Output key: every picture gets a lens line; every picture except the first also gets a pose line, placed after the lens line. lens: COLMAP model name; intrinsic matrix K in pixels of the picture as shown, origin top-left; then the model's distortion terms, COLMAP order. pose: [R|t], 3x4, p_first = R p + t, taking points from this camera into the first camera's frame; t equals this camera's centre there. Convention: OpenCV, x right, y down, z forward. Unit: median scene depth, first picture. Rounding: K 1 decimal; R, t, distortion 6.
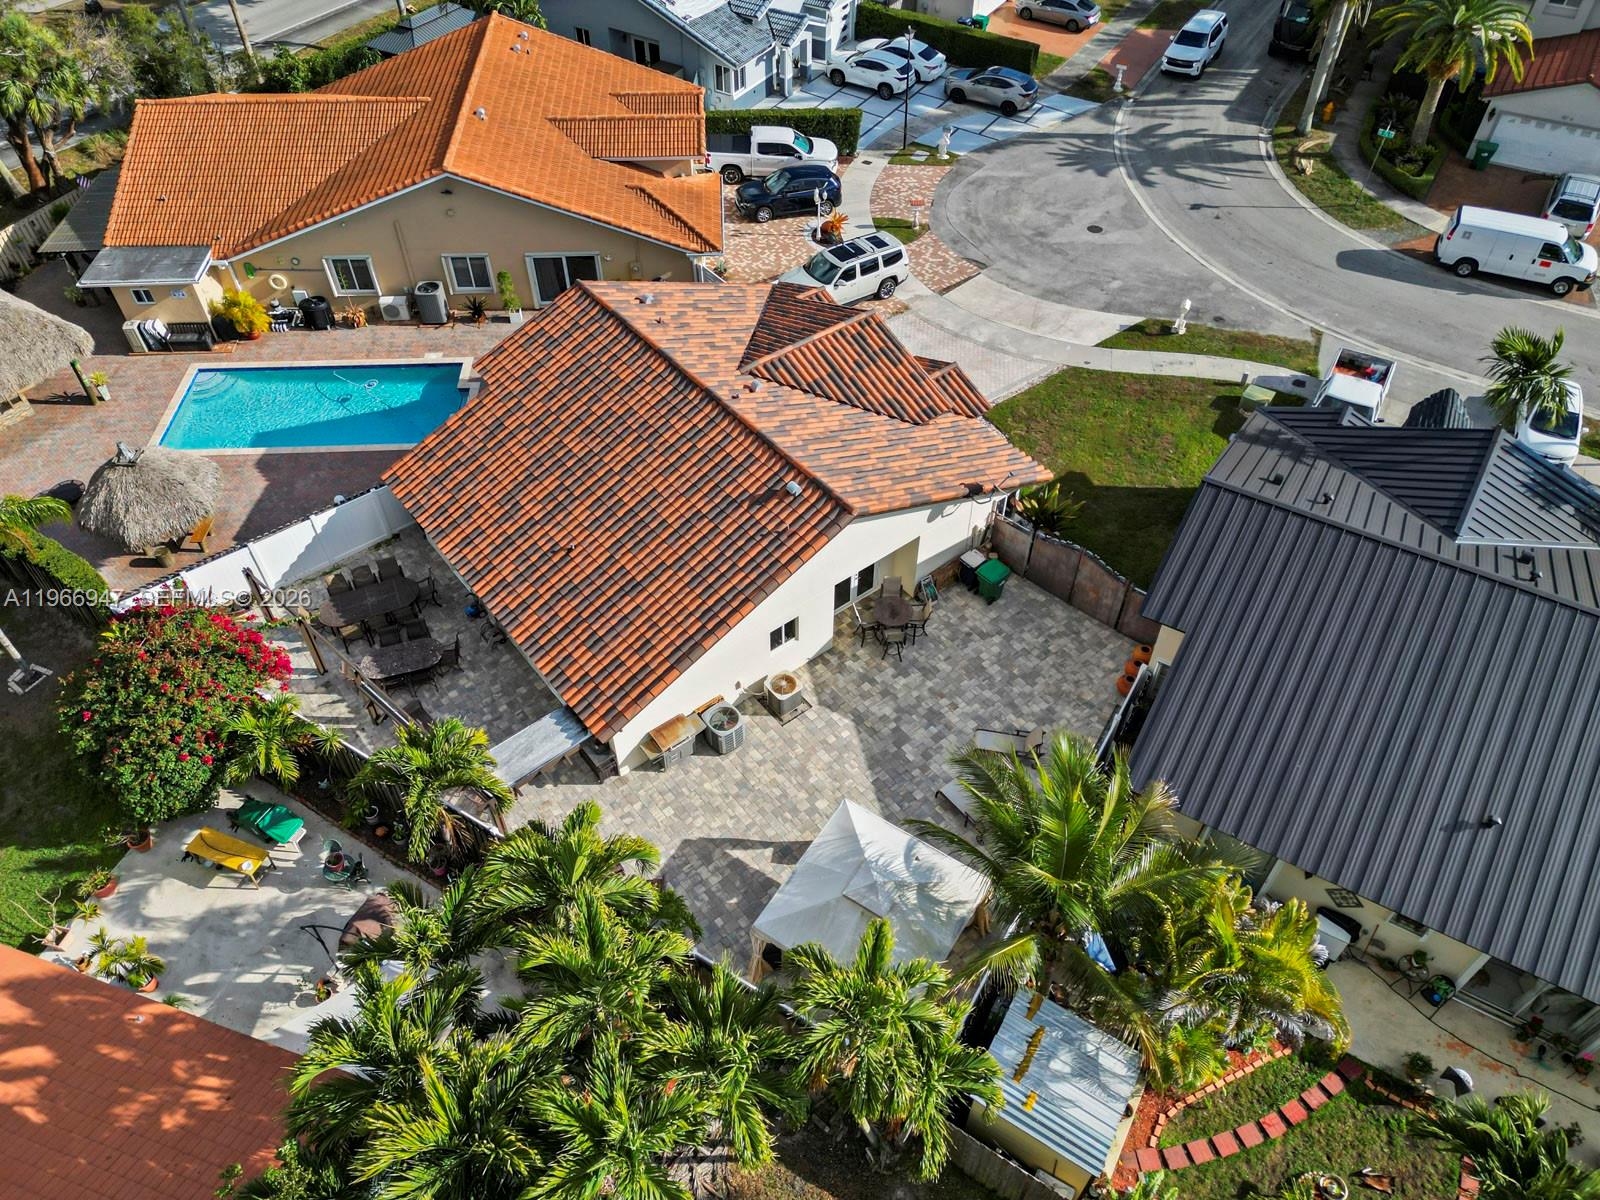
lens RADIAL K [[1155.0, 0, 811.5], [0, 1155.0, 593.9], [0, 0, 1]] dist [0.062311, -0.043329]
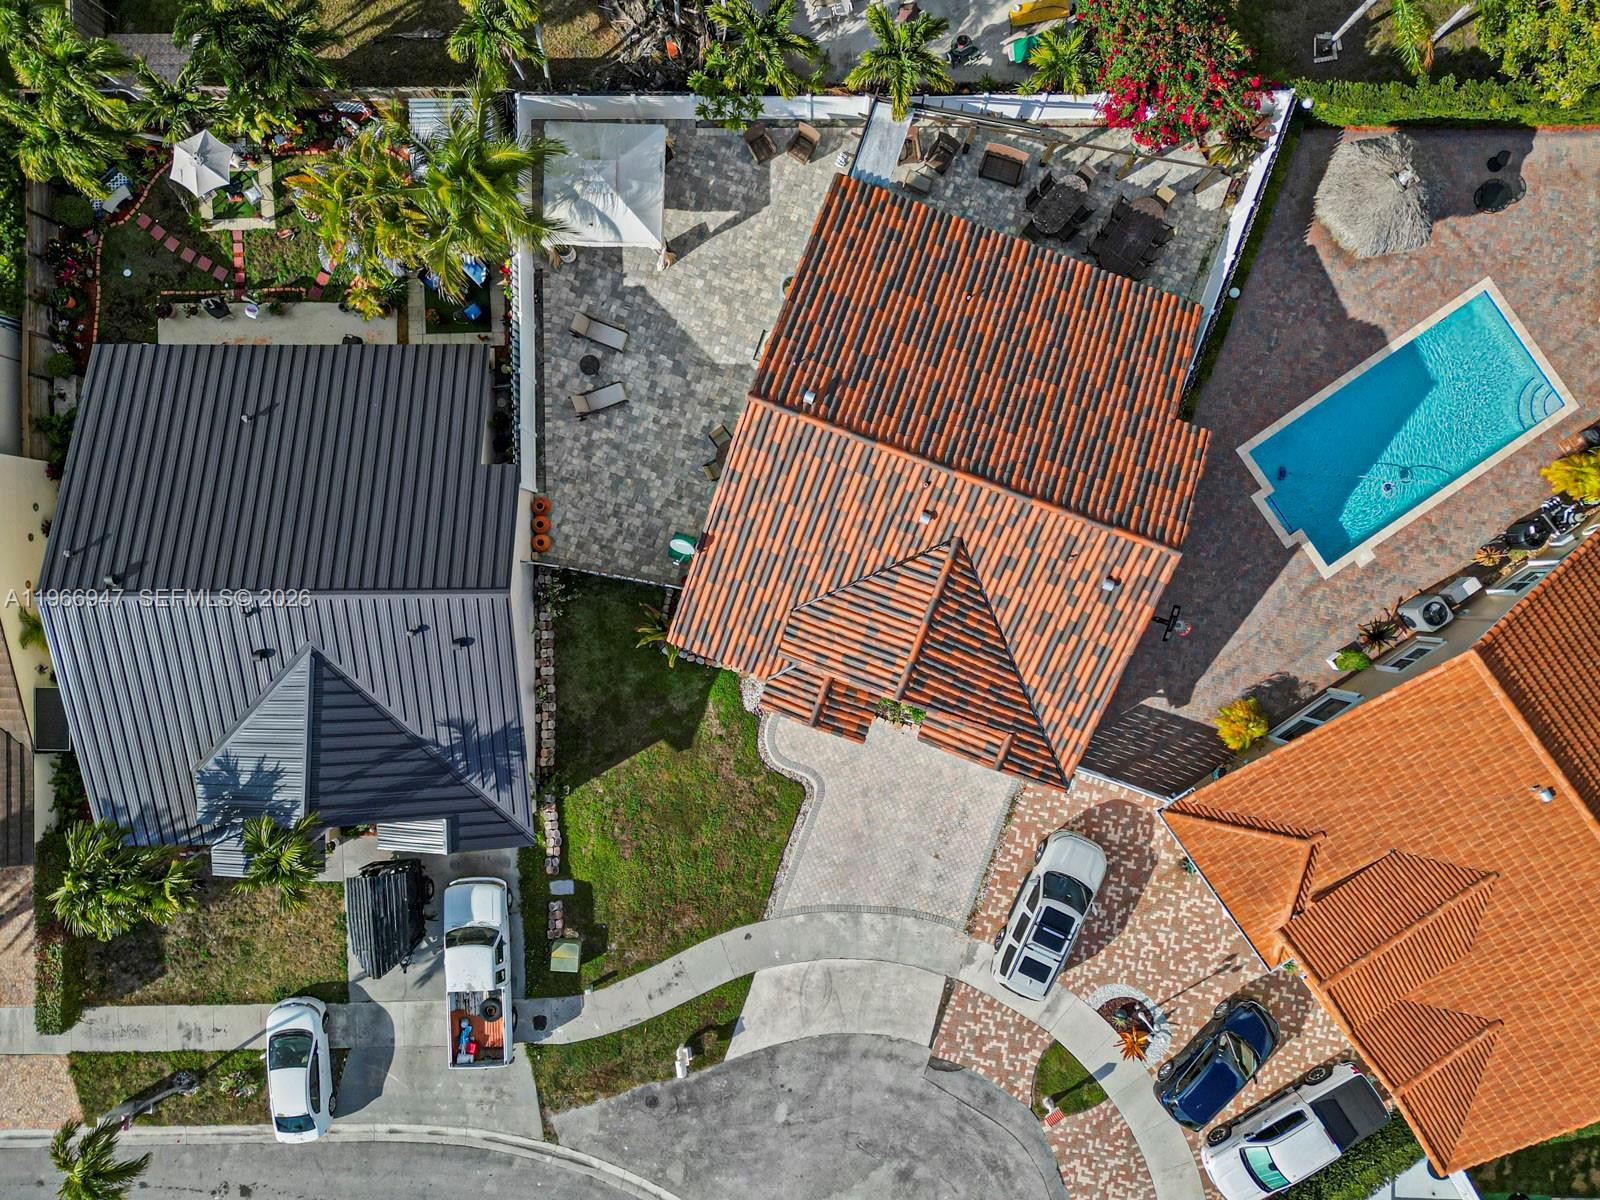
lens RADIAL K [[1143.3, 0, 794.3], [0, 1143.3, 577.6], [0, 0, 1]] dist [0.065286, -0.045708]
pose [[-0.856174, 0.516686, 0.001242, 0.074258], [-0.369570, -0.614070, 0.697378, -0.826095], [0.361088, 0.596618, 0.716702, 0.247206]]
